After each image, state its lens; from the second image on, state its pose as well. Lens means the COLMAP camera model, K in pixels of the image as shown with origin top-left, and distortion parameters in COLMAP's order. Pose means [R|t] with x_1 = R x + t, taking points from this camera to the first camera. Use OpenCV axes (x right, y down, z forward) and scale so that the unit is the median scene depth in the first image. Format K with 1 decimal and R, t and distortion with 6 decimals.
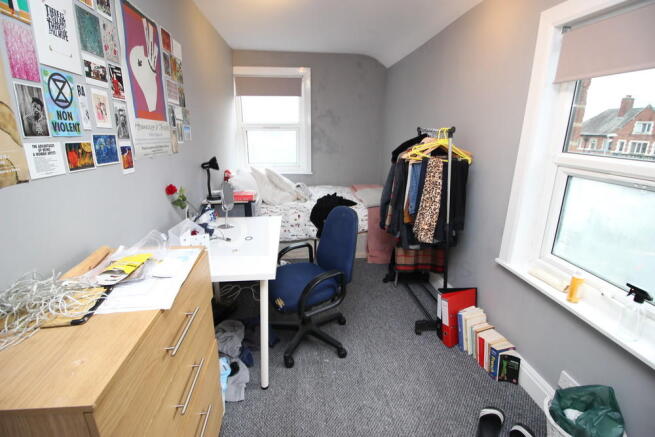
lens RADIAL K [[307.9, 0, 327.5], [0, 307.9, 218.5], [0, 0, 1]] dist [-0.001116, -0.018315]
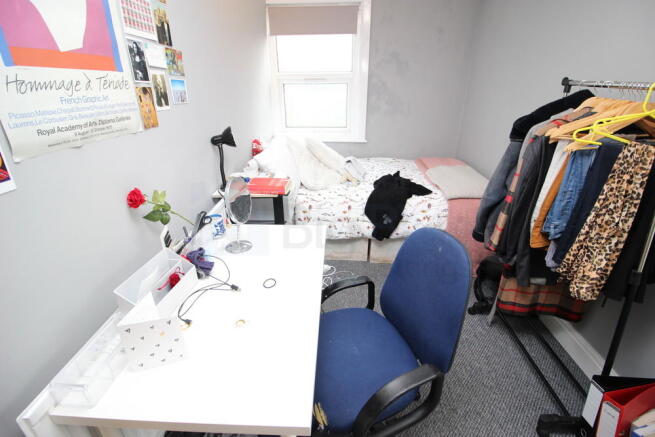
lens RADIAL K [[307.9, 0, 327.5], [0, 307.9, 218.5], [0, 0, 1]] dist [-0.001116, -0.018315]
pose [[0.990191, 0.048231, -0.131135, -0.057072], [-0.029272, 0.989314, 0.142833, -0.101481], [0.136623, -0.137593, 0.981021, 0.335087]]
